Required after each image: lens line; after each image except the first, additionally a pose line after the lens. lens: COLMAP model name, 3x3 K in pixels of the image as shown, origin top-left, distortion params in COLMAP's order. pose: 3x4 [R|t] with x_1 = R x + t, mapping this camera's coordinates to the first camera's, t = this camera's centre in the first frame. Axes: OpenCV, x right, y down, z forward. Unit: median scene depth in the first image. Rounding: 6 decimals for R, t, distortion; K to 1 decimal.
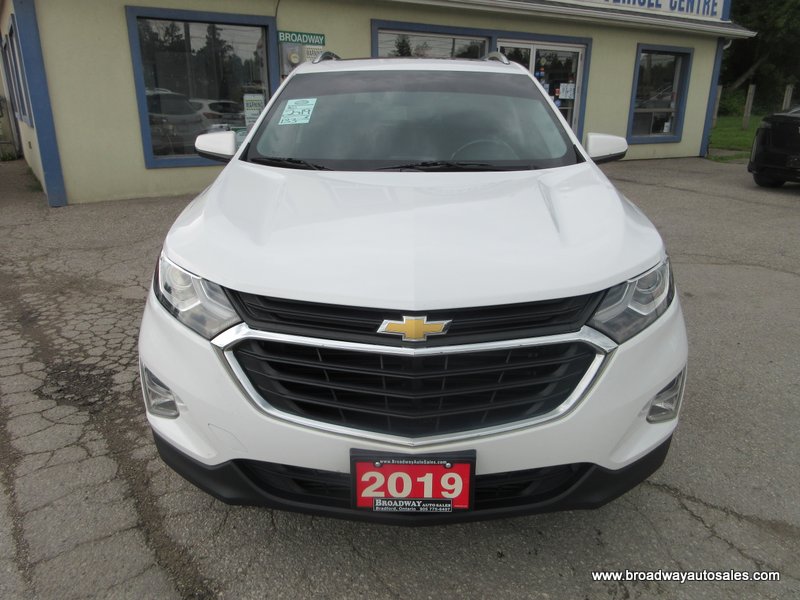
lens RADIAL K [[602.0, 0, 401.7], [0, 602.0, 294.3], [0, 0, 1]] dist [0.021309, -0.015908]
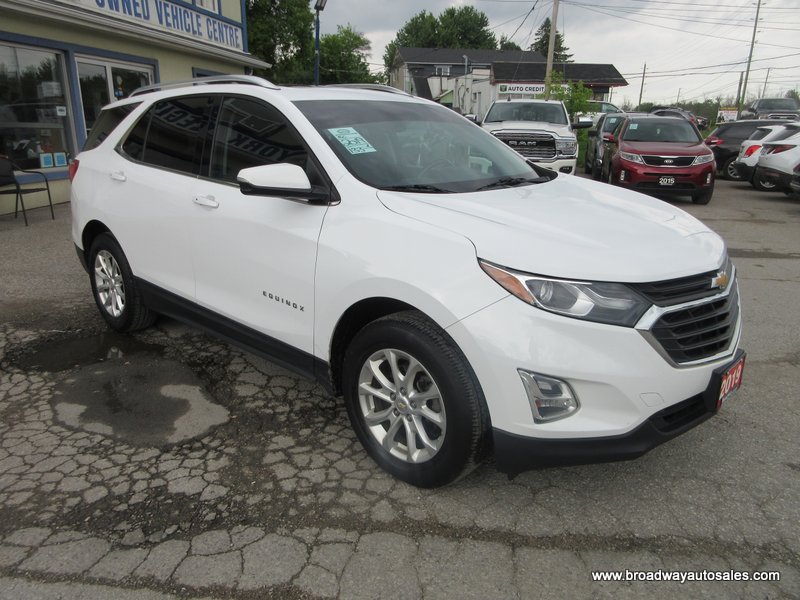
lens RADIAL K [[602.0, 0, 400.8], [0, 602.0, 293.8], [0, 0, 1]] dist [0.021309, -0.015908]
pose [[0.671019, -0.201894, 0.713423, -1.176762], [0.222548, 0.972689, 0.065944, -0.138176], [-0.707252, 0.114521, 0.697624, 0.362723]]
